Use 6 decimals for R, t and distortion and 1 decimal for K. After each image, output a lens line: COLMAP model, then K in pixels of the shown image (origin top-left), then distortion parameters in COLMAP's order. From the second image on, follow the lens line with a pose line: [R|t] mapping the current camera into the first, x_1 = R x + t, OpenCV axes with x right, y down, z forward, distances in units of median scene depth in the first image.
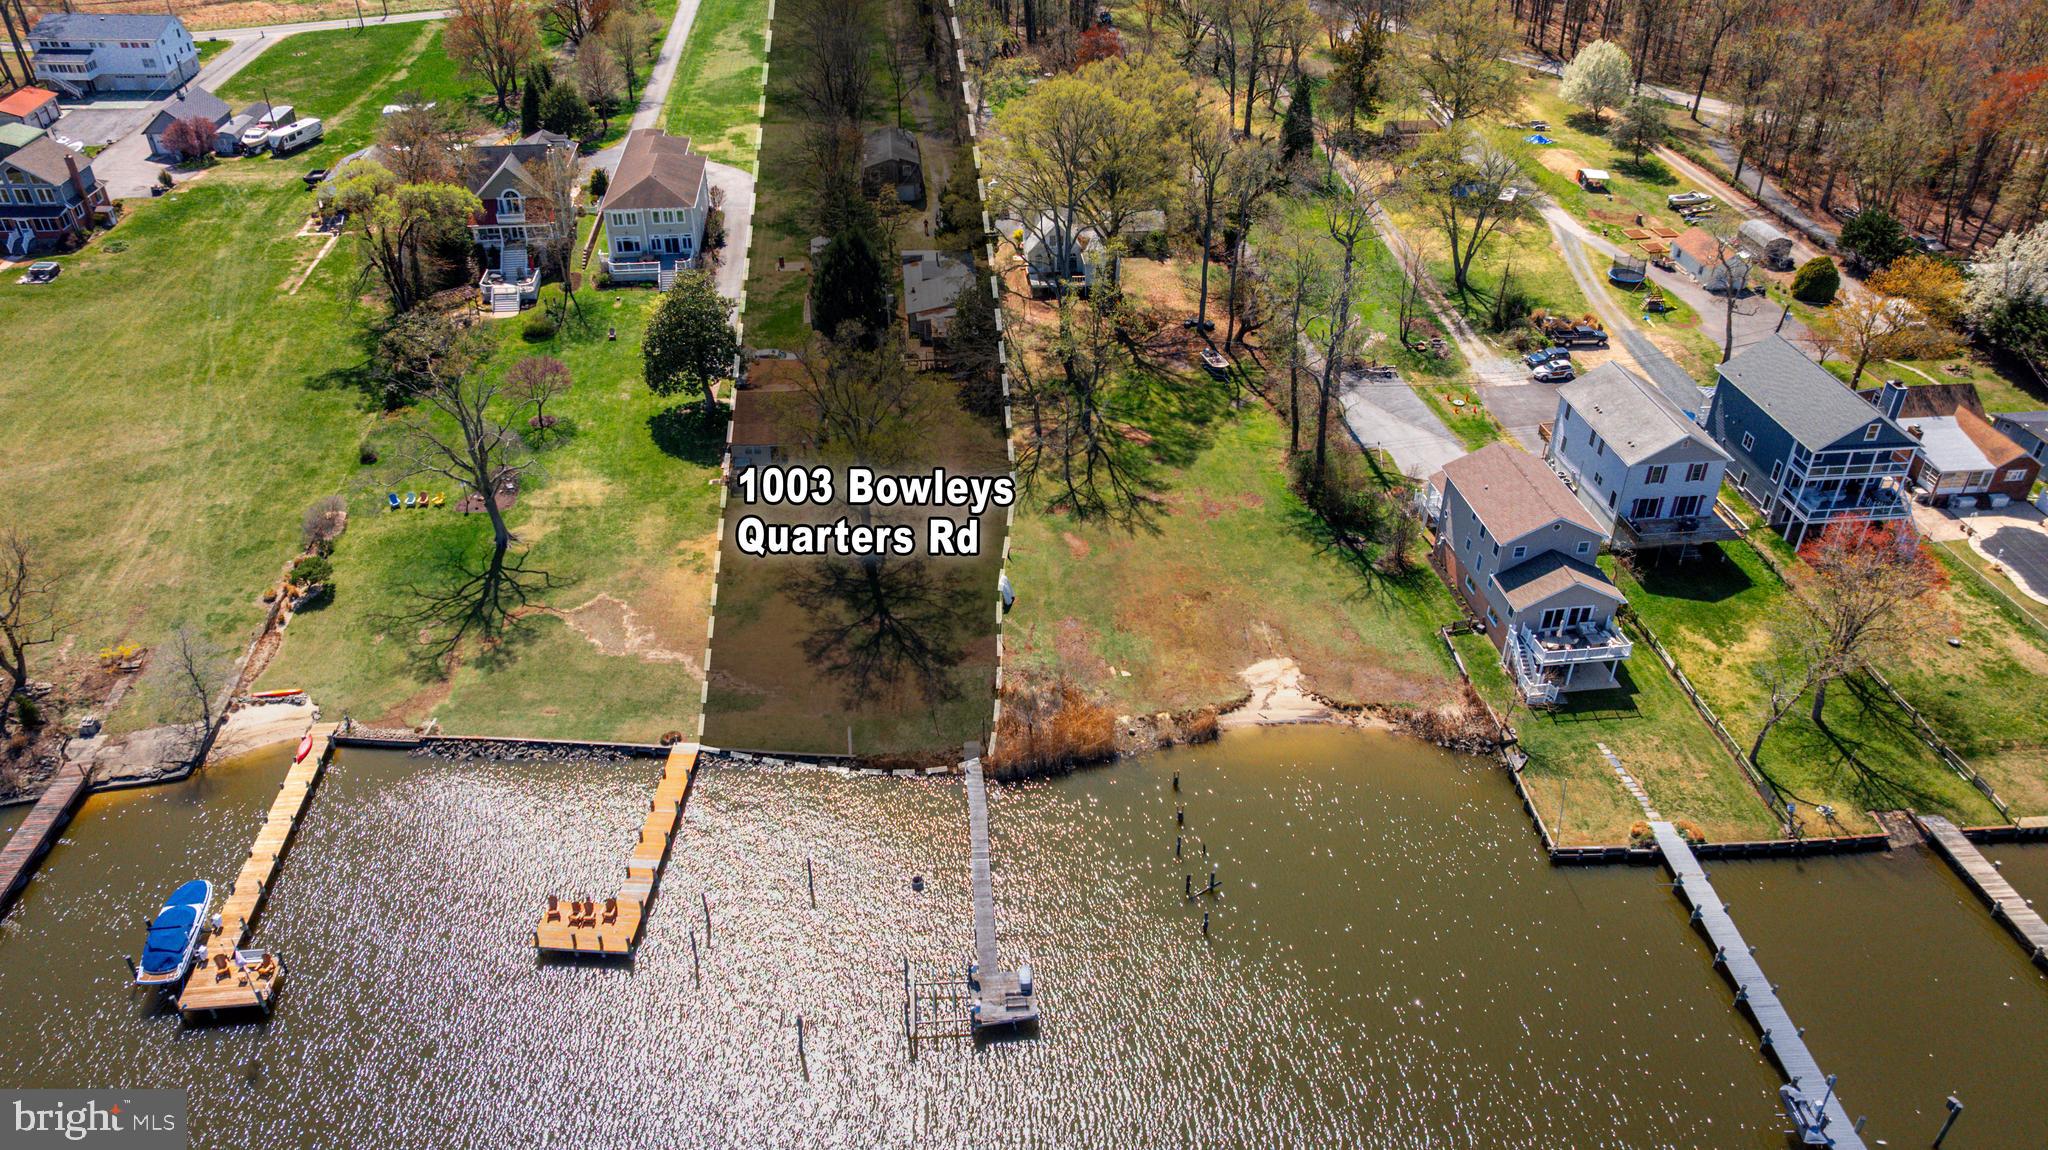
lens RADIAL K [[1448.7, 0, 1024.0], [0, 1448.7, 575.0], [0, 0, 1]] dist [-0.019332, 0.004753]
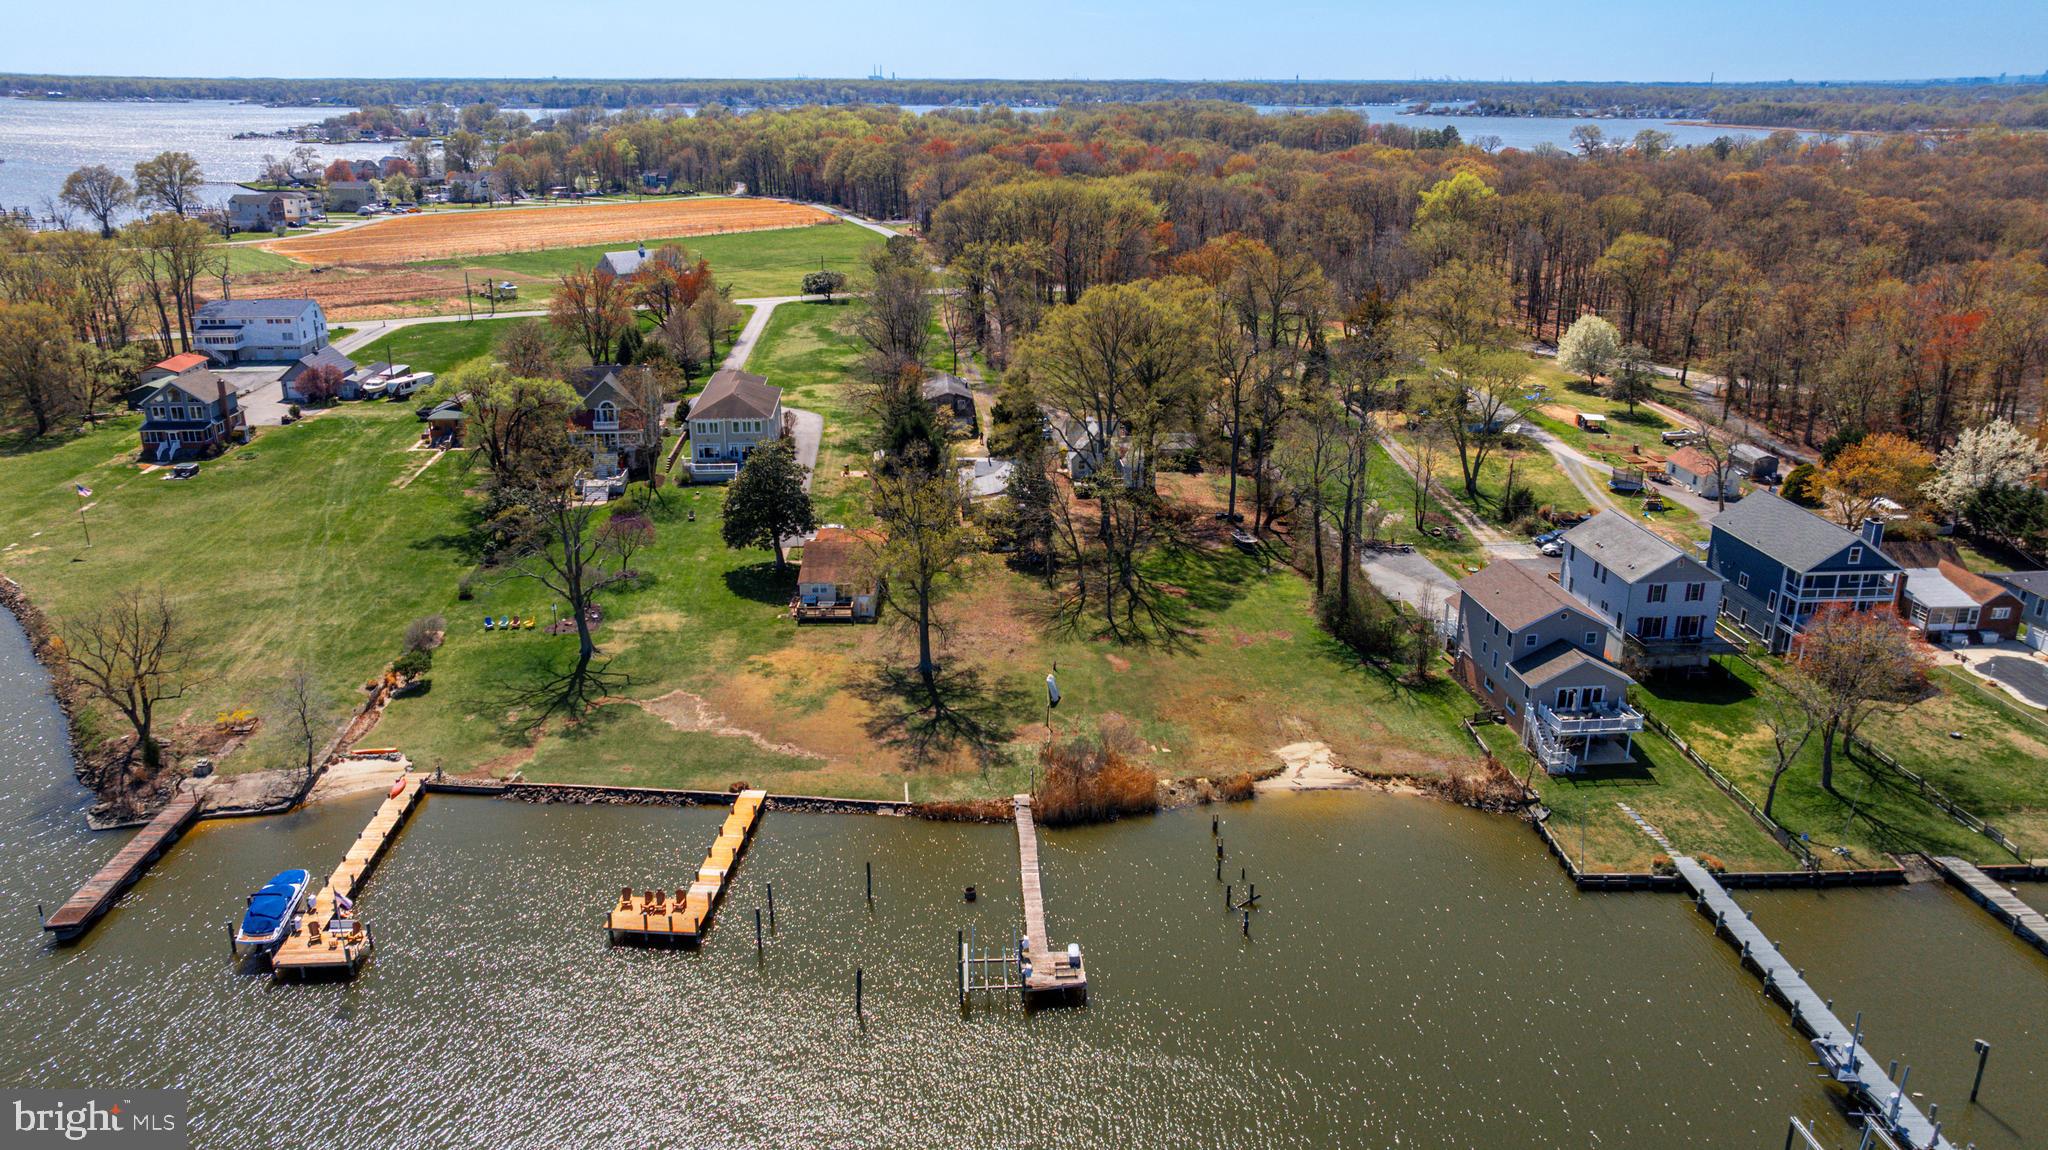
lens RADIAL K [[1452.4, 0, 1026.1], [0, 1452.4, 562.4], [0, 0, 1]] dist [-0.011893, -0.012503]
pose [[0.999698, 0.007381, -0.023437, -0.007056], [-0.013175, 0.966135, -0.257699, 0.176197], [0.020741, 0.257930, 0.965941, -0.055296]]
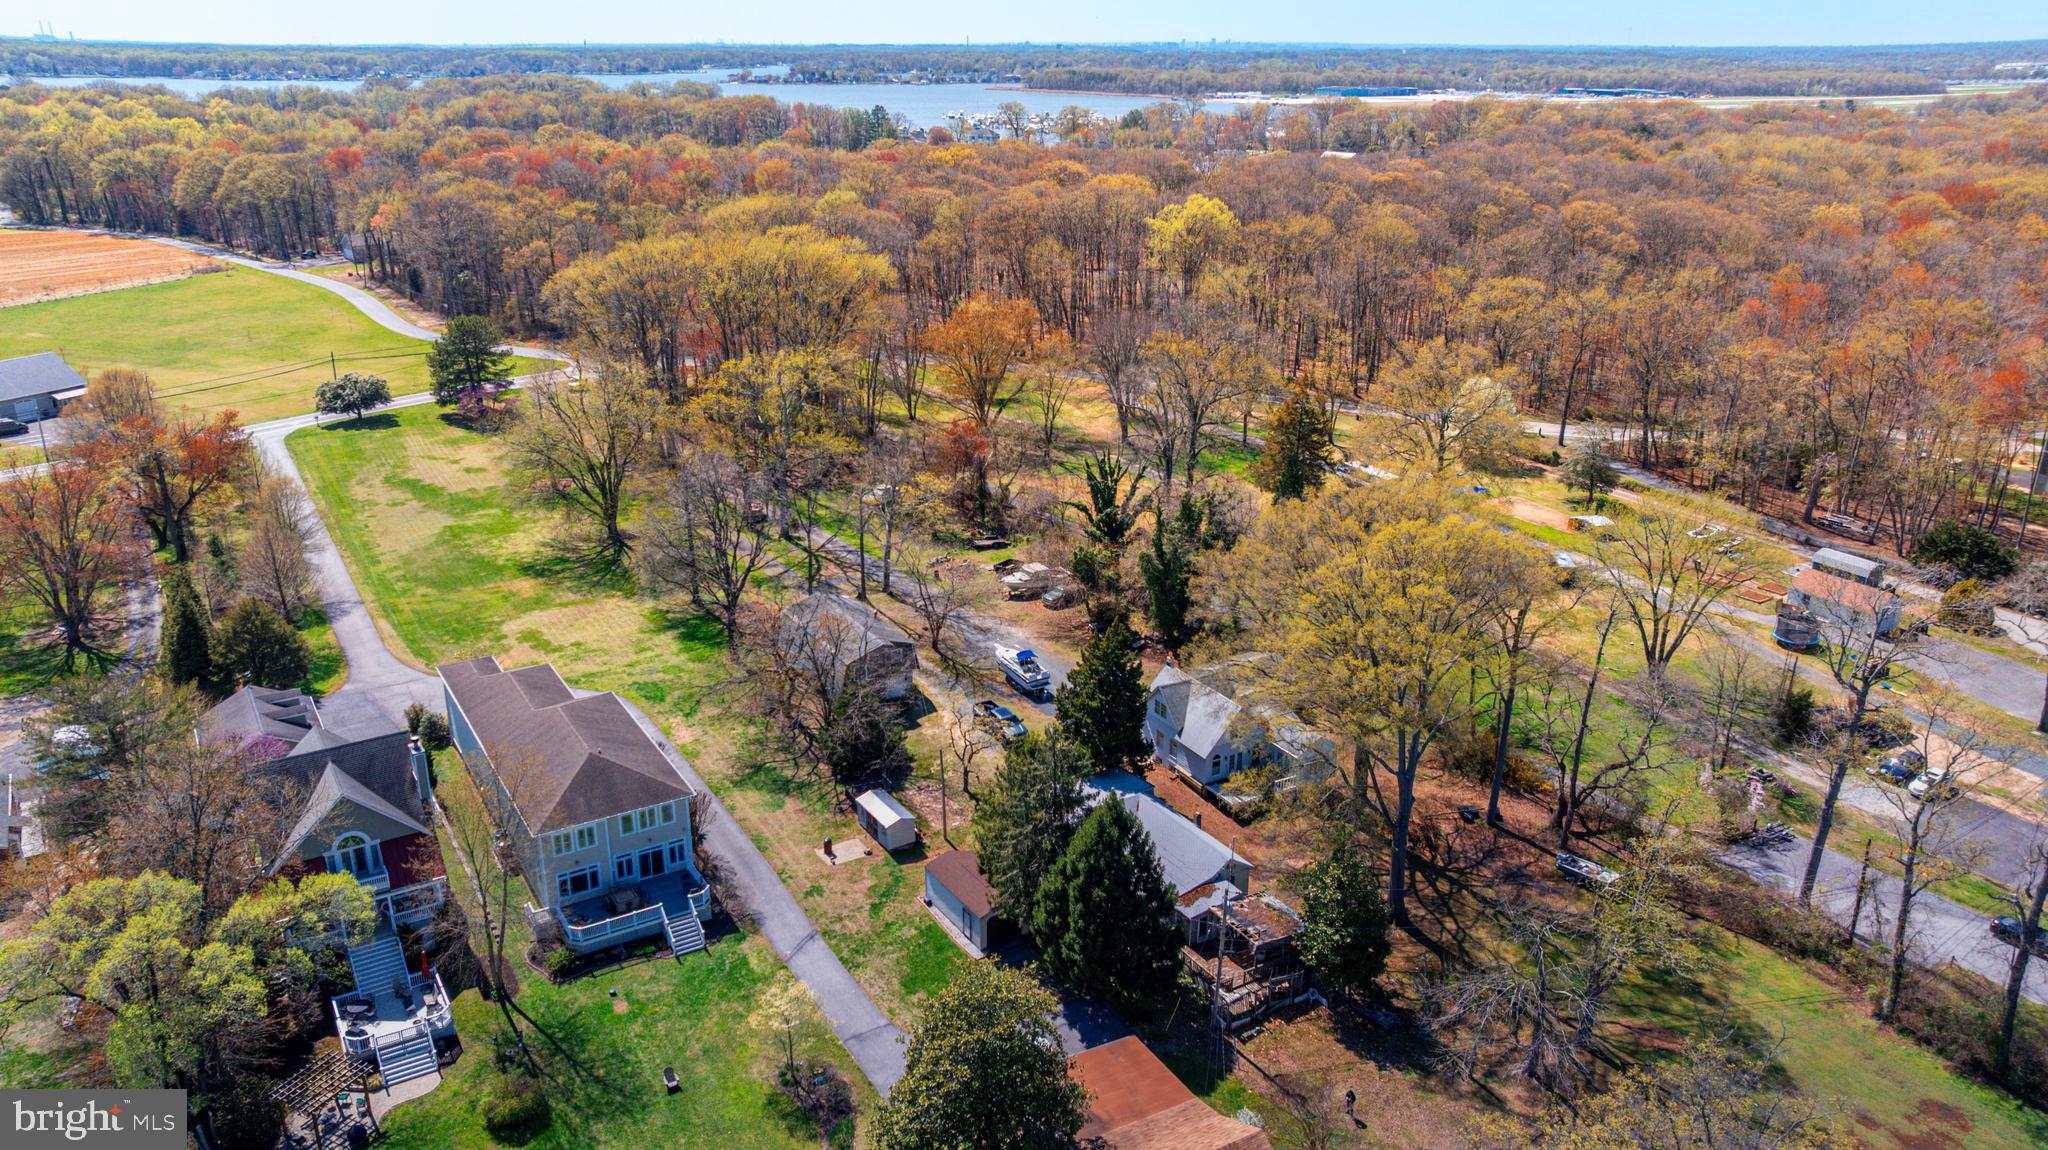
lens RADIAL K [[1453.4, 0, 1018.4], [0, 1453.4, 547.6], [0, 0, 1]] dist [-0.000586, 0.000721]
pose [[0.906978, -0.140258, 0.397137, -0.422981], [0.233605, 0.952115, -0.197245, -0.260835], [-0.350455, 0.271670, 0.896313, 0.512099]]
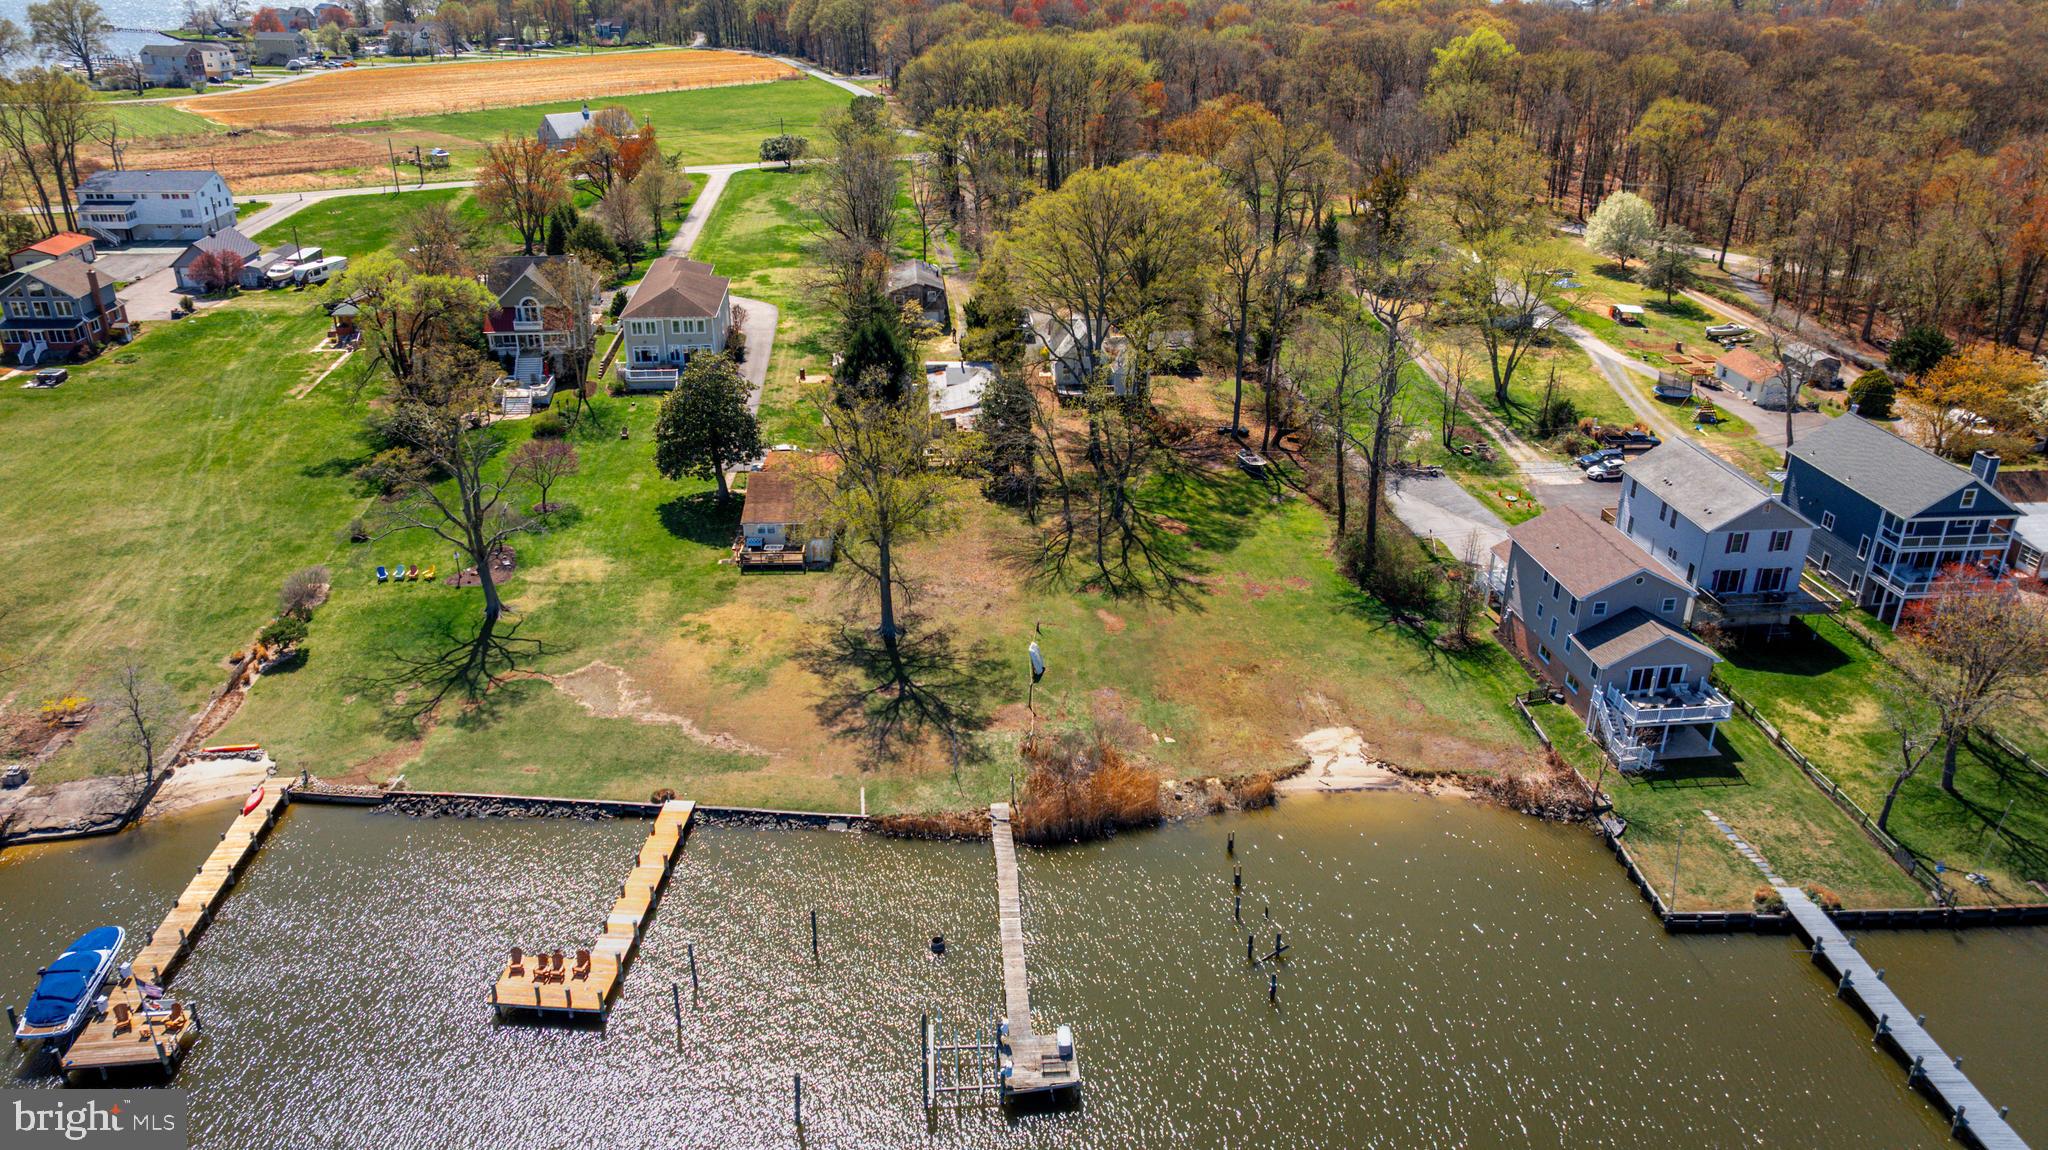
lens RADIAL K [[1456.9, 0, 1025.3], [0, 1456.9, 567.3], [0, 0, 1]] dist [-0.040690, 0.052324]
pose [[0.999940, 0.006345, -0.008976, -0.010245], [-0.007710, 0.986886, -0.161235, 0.090860], [0.007835, 0.161295, 0.986875, 0.073233]]
